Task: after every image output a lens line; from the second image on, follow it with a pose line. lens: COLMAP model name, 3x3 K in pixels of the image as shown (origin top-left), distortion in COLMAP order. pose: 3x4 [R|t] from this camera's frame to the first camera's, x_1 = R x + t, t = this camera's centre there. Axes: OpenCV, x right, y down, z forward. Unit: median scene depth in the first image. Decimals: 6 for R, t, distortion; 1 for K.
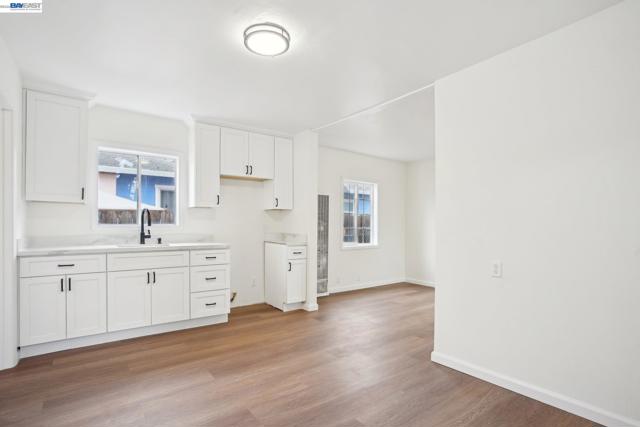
lens RADIAL K [[323.6, 0, 313.8], [0, 323.6, 229.1], [0, 0, 1]] dist [-0.001988, -0.000147]
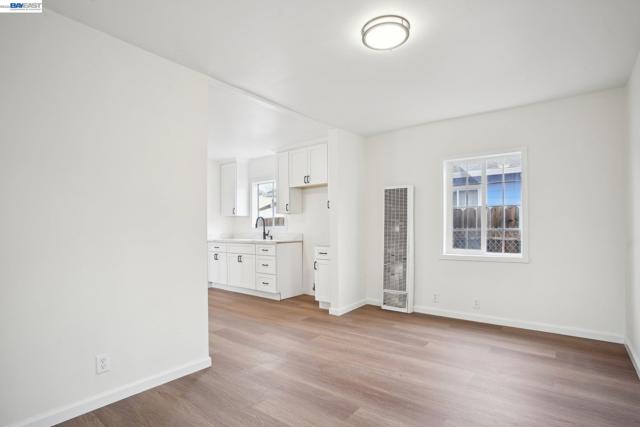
lens RADIAL K [[323.6, 0, 313.8], [0, 323.6, 229.1], [0, 0, 1]] dist [-0.001988, -0.000147]
pose [[0.280224, -0.001241, -0.959934, 0.889039], [-0.001007, 0.999998, -0.001587, -0.000728], [0.959934, 0.001411, 0.280222, 0.660447]]
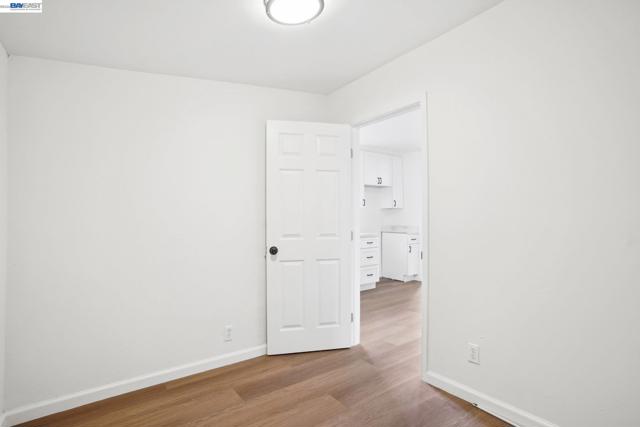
lens RADIAL K [[313.4, 0, 336.4], [0, 313.4, 213.1], [0, 0, 1]] dist [-0.000151, -0.000011]
pose [[0.998262, -0.008105, 0.058373, -0.444249], [0.009652, 0.999608, -0.026281, -0.007625], [-0.058138, 0.026799, 0.997949, -0.325275]]
